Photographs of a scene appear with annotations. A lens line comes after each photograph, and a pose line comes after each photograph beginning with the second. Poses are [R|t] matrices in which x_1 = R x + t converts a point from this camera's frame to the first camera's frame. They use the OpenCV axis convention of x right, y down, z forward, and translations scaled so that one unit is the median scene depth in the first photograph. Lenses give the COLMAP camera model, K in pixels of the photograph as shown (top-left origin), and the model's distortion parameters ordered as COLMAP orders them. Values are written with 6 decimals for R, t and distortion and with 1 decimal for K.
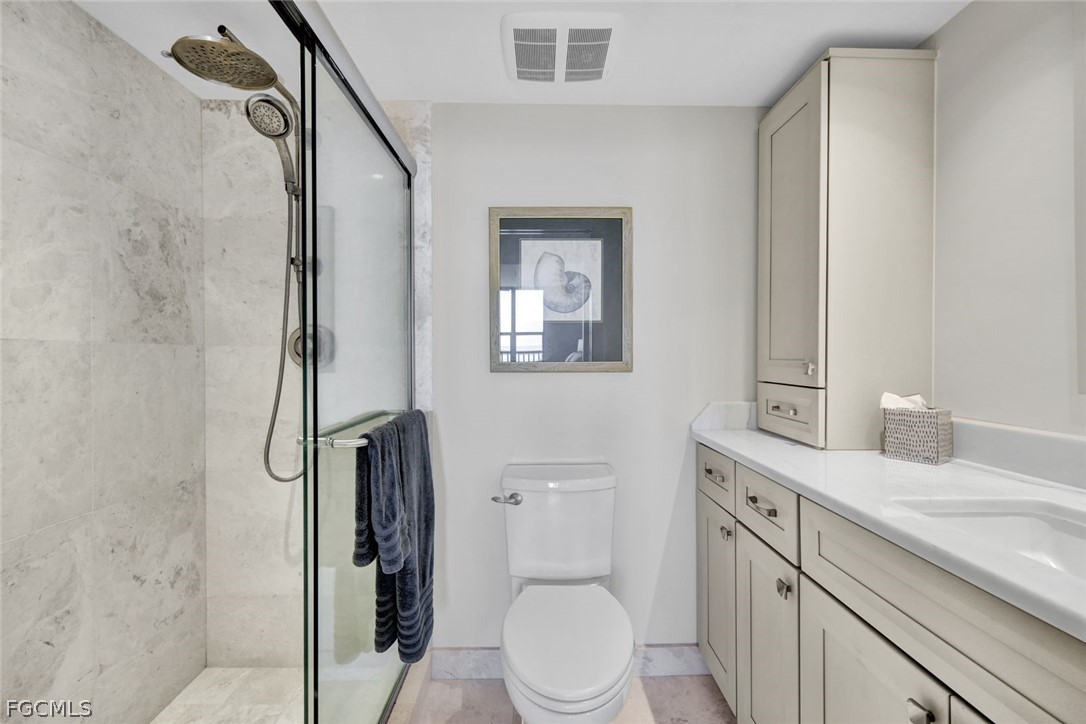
lens RADIAL K [[468.8, 0, 544.5], [0, 468.8, 360.1], [0, 0, 1]] dist [-0.001749, -0.000190]
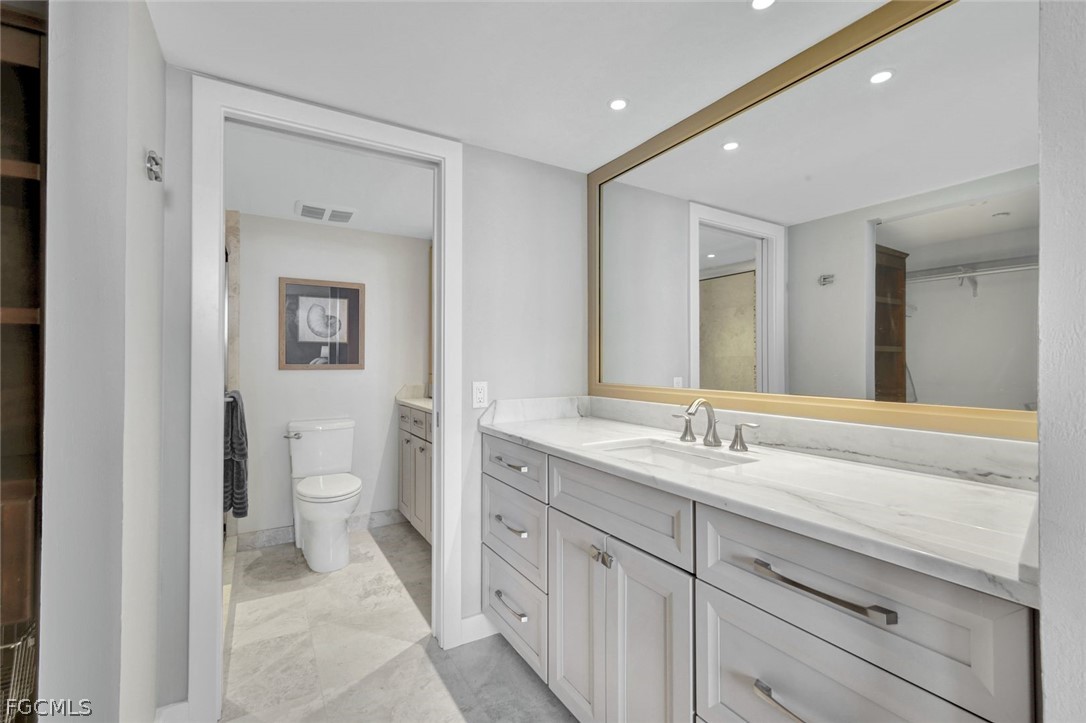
lens RADIAL K [[468.8, 0, 545.6], [0, 468.8, 361.0], [0, 0, 1]] dist [-0.001749, -0.000190]
pose [[0.864922, 0.006167, 0.501869, -0.142763], [-0.001600, 0.999953, -0.009531, 0.008077], [-0.501904, 0.007441, 0.864891, -1.104860]]
